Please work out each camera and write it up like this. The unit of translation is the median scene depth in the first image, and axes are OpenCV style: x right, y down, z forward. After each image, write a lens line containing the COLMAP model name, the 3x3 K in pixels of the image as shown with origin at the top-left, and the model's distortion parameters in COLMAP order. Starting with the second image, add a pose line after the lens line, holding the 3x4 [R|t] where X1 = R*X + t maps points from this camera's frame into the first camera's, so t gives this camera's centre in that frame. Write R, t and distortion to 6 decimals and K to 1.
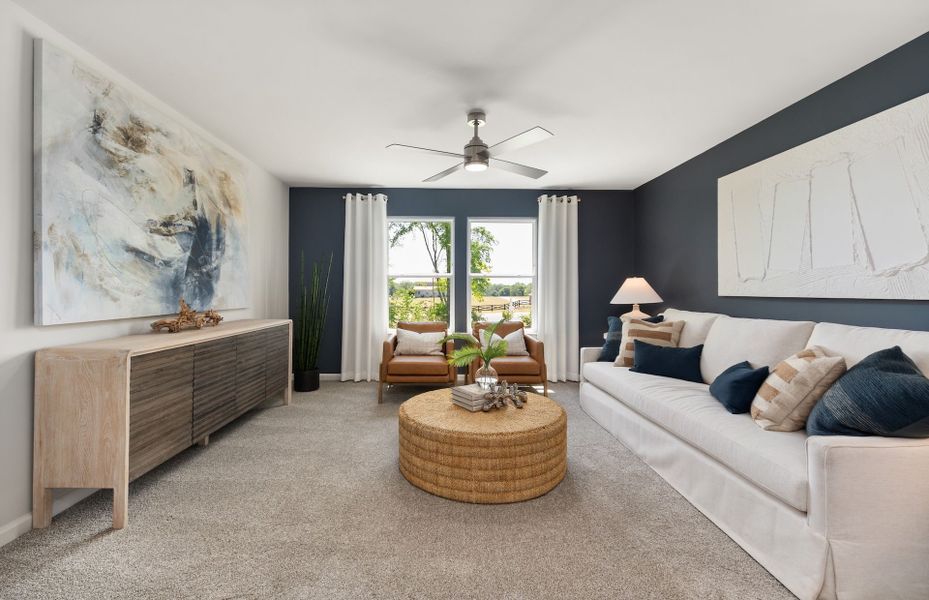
lens RADIAL K [[397.9, 0, 457.3], [0, 397.9, 293.2], [0, 0, 1]] dist [-0.003962, 0.001512]
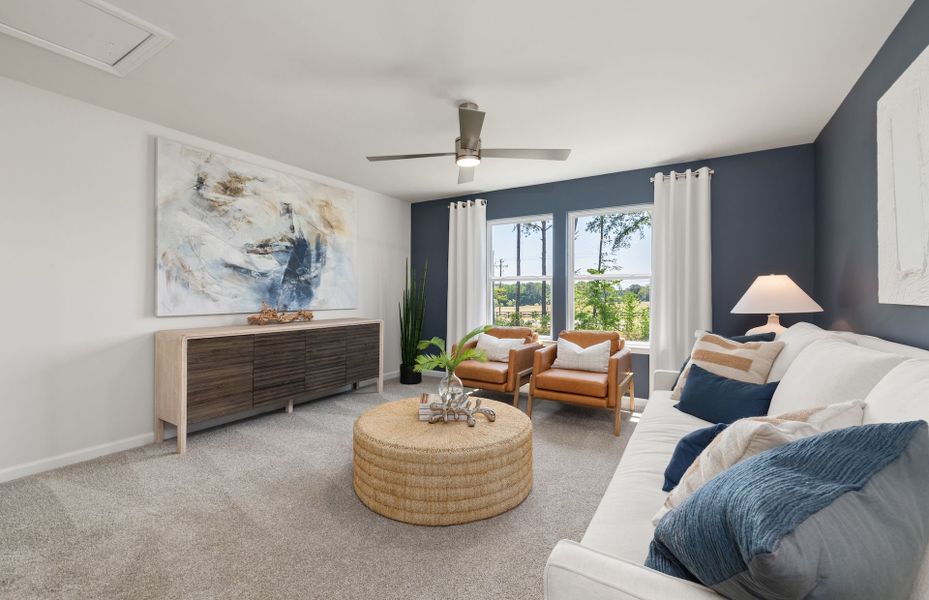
lens RADIAL K [[397.9, 0, 458.0], [0, 397.9, 296.7], [0, 0, 1]] dist [-0.003962, 0.001512]
pose [[0.836036, 0.002459, -0.548668, 0.554231], [-0.003229, 0.999995, -0.000437, -0.000161], [0.548665, 0.002137, 0.836040, 0.214387]]
